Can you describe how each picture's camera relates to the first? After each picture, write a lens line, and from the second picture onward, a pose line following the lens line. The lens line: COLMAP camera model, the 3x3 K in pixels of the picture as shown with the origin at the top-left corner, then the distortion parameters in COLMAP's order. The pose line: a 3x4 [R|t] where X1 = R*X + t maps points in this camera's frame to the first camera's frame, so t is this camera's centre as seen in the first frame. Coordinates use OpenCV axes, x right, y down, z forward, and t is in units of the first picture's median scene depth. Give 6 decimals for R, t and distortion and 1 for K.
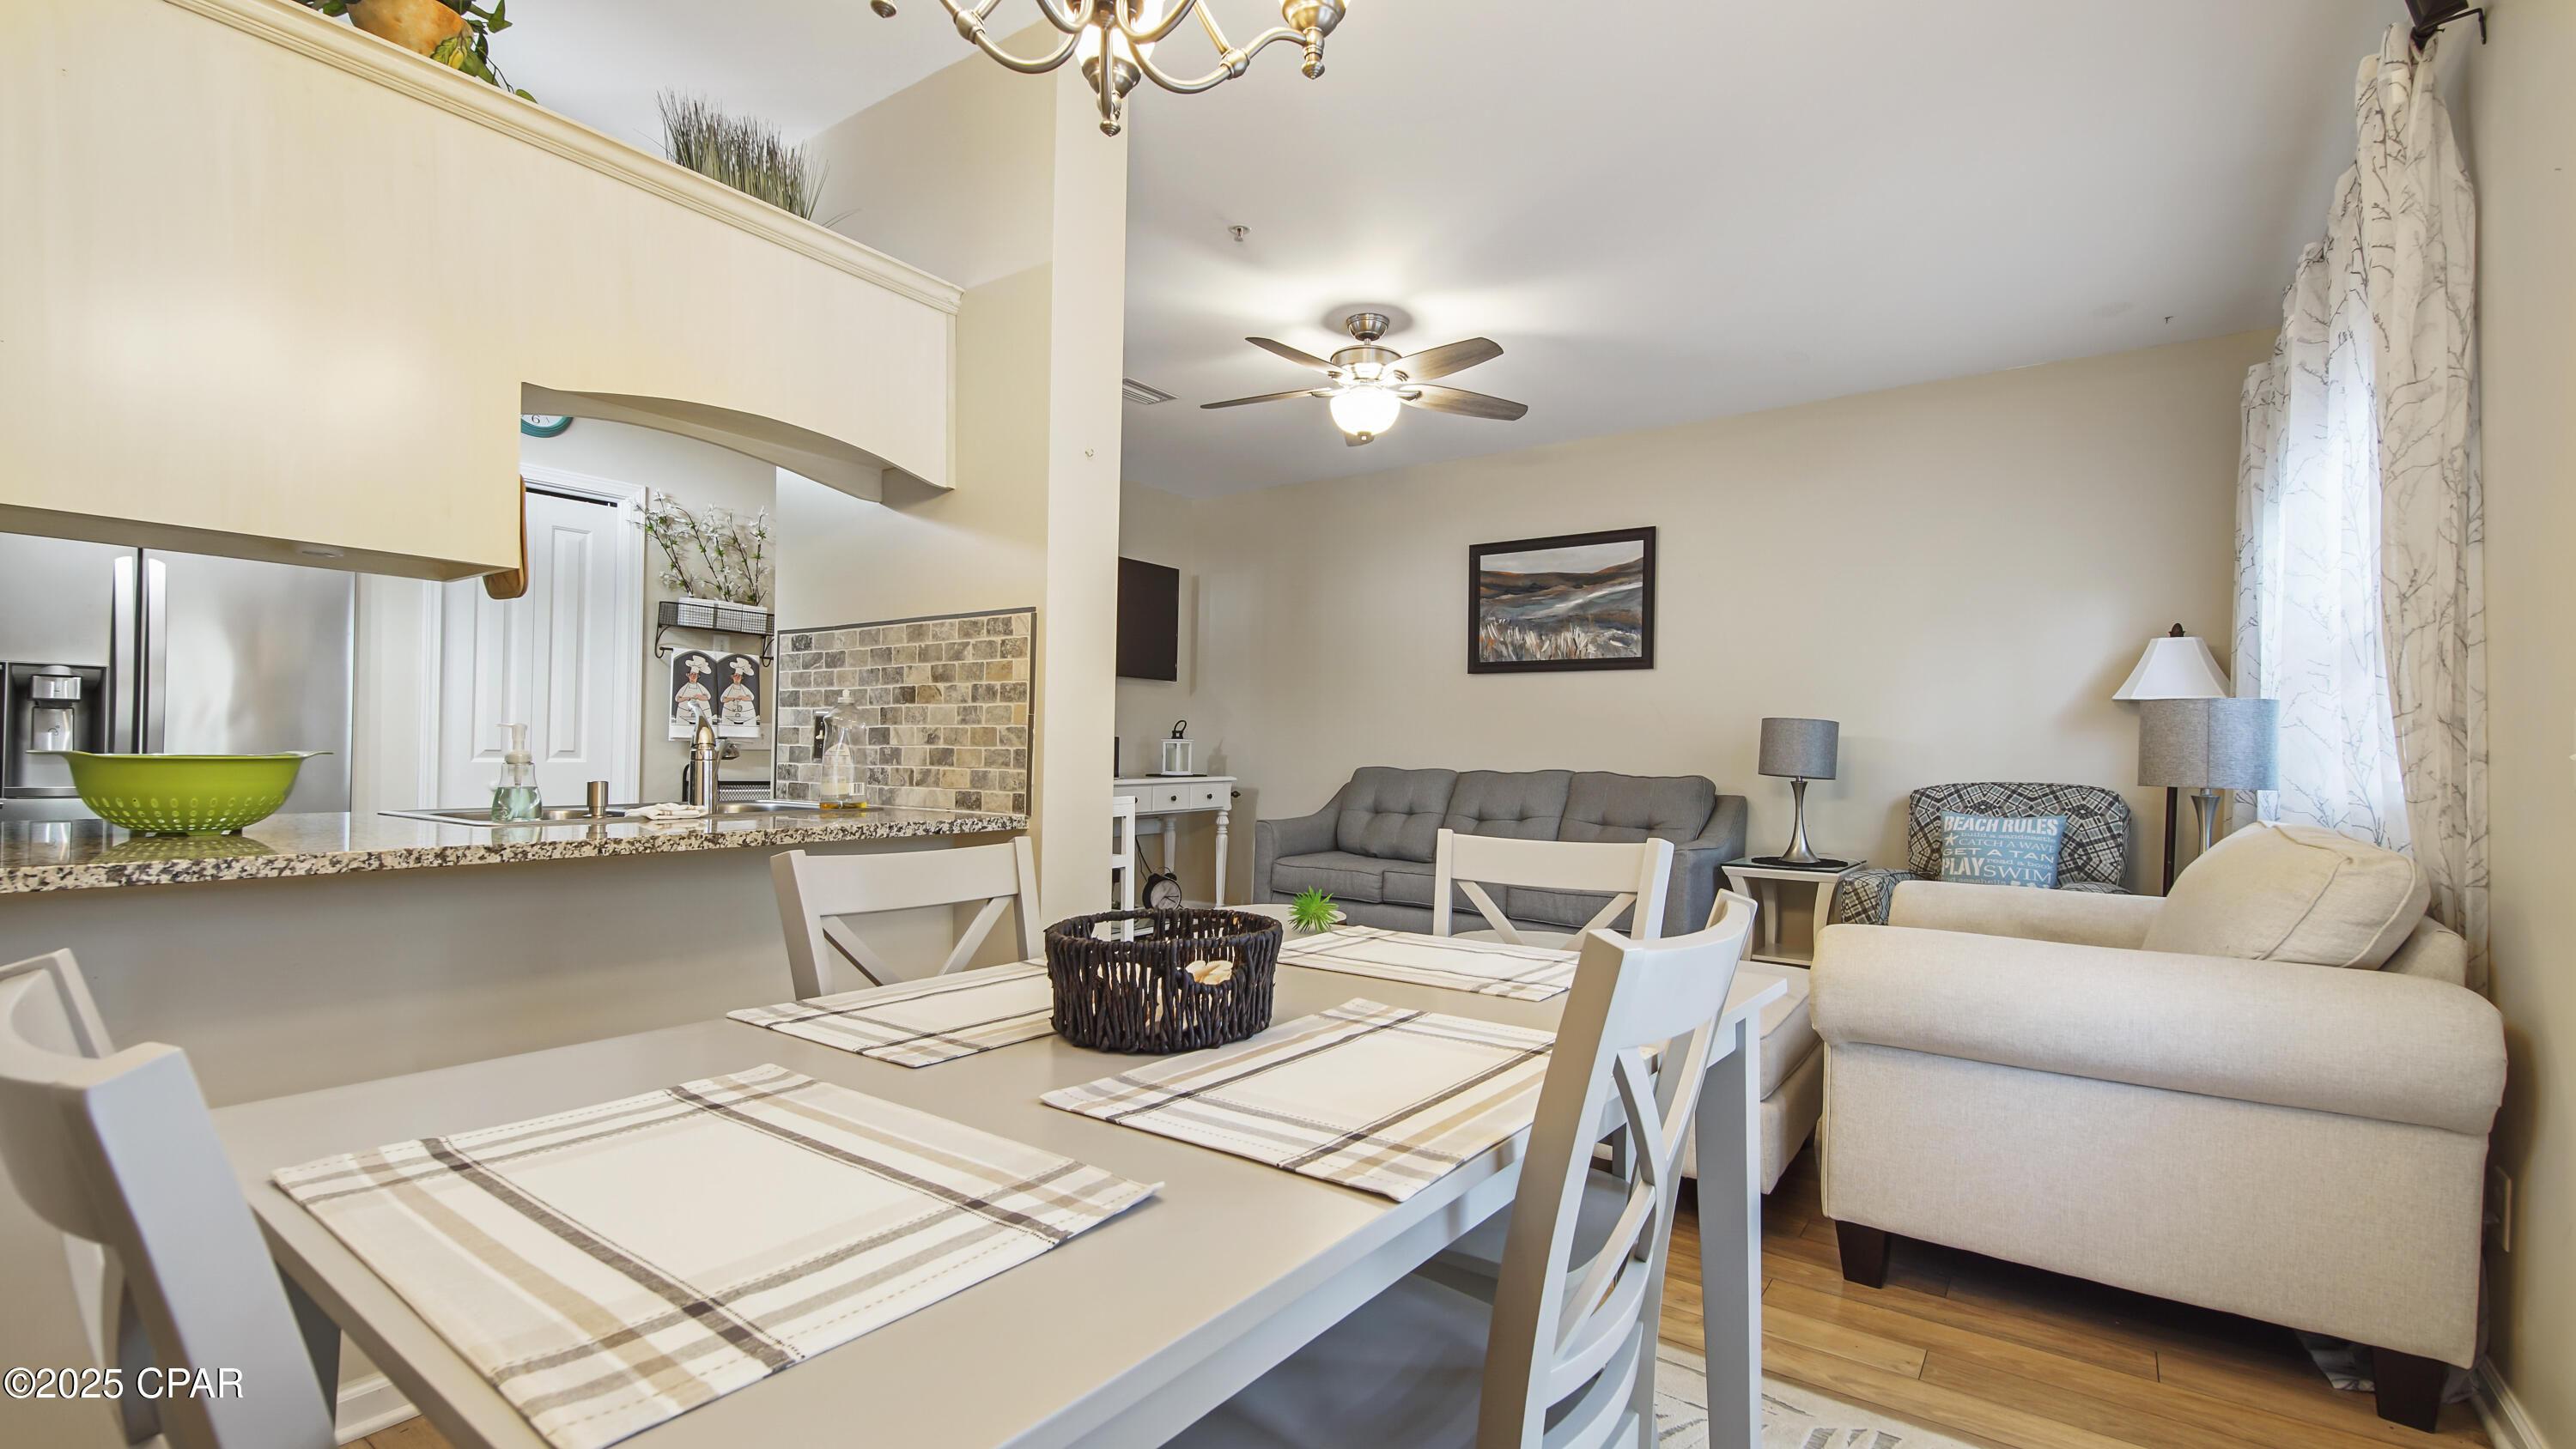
lens RADIAL K [[1302.4, 0, 1223.7], [0, 1302.4, 719.4], [0, 0, 1]] dist [0.053683, -0.041846]
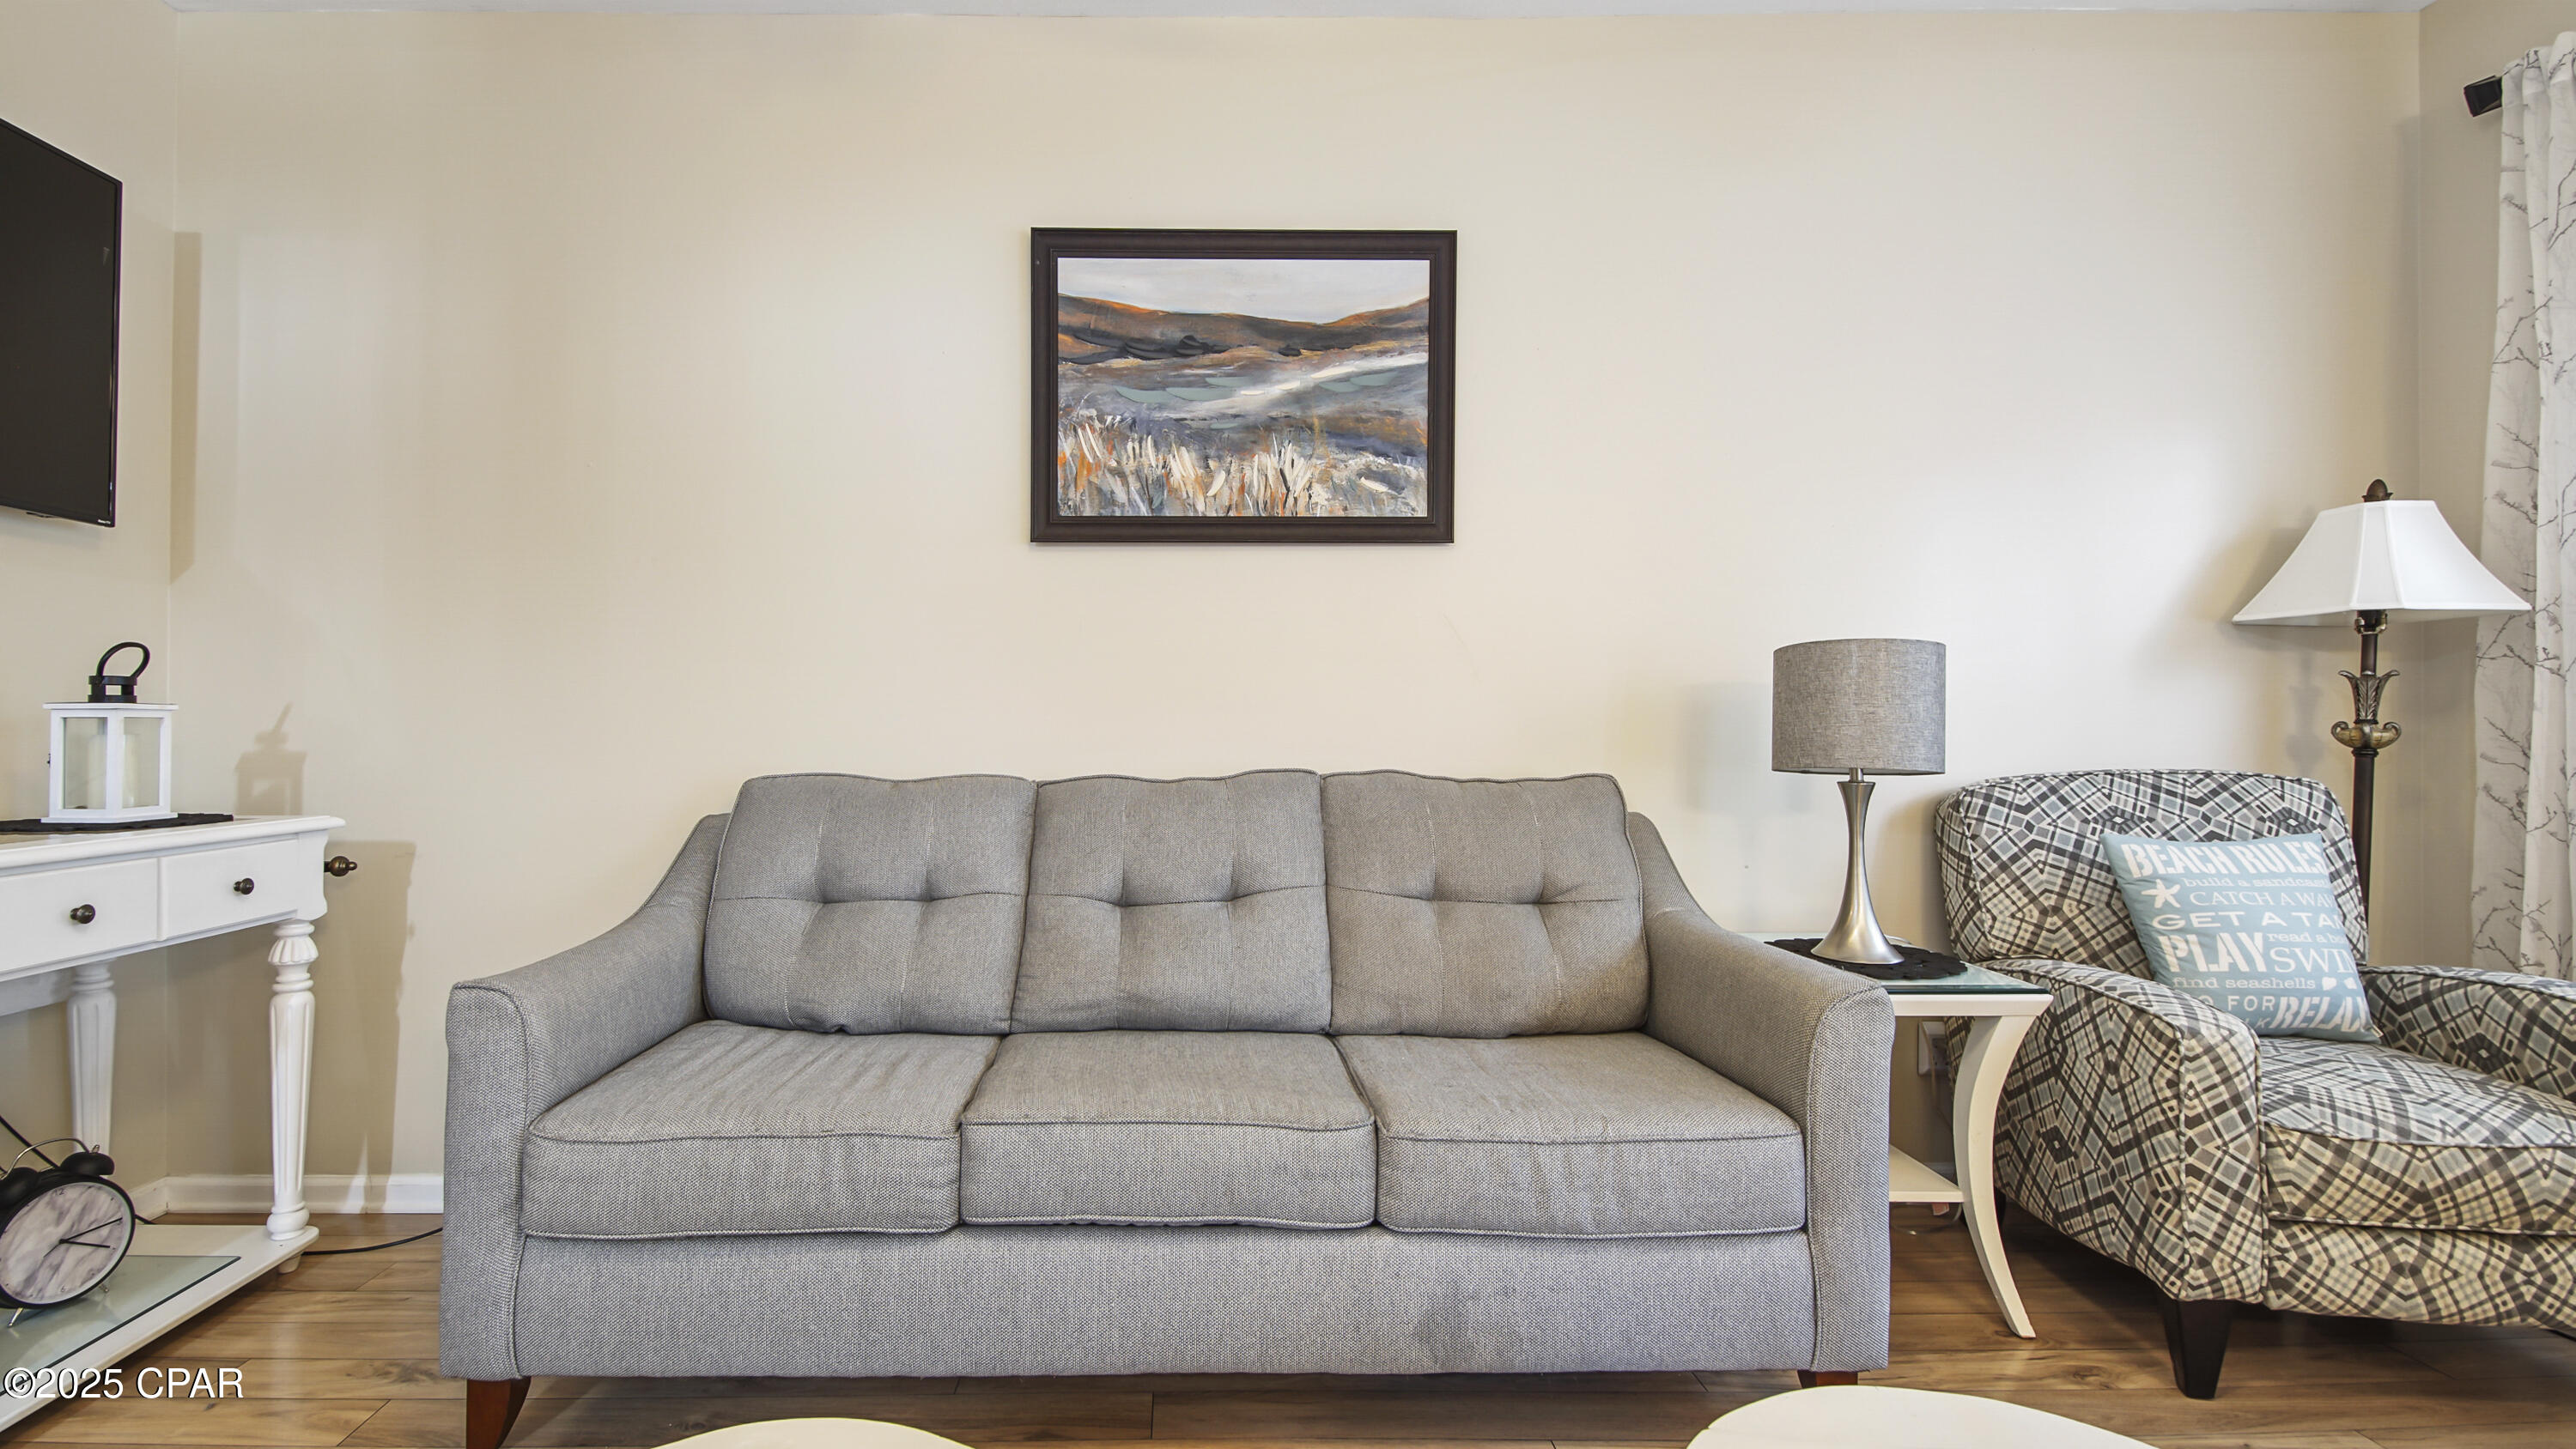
lens RADIAL K [[1302.4, 0, 1223.7], [0, 1302.4, 719.4], [0, 0, 1]] dist [0.053683, -0.041846]
pose [[0.811705, -0.009027, 0.583998, -0.005551], [0.001924, 0.999916, 0.012781, 0.016462], [-0.584065, -0.009251, 0.811654, 0.645472]]
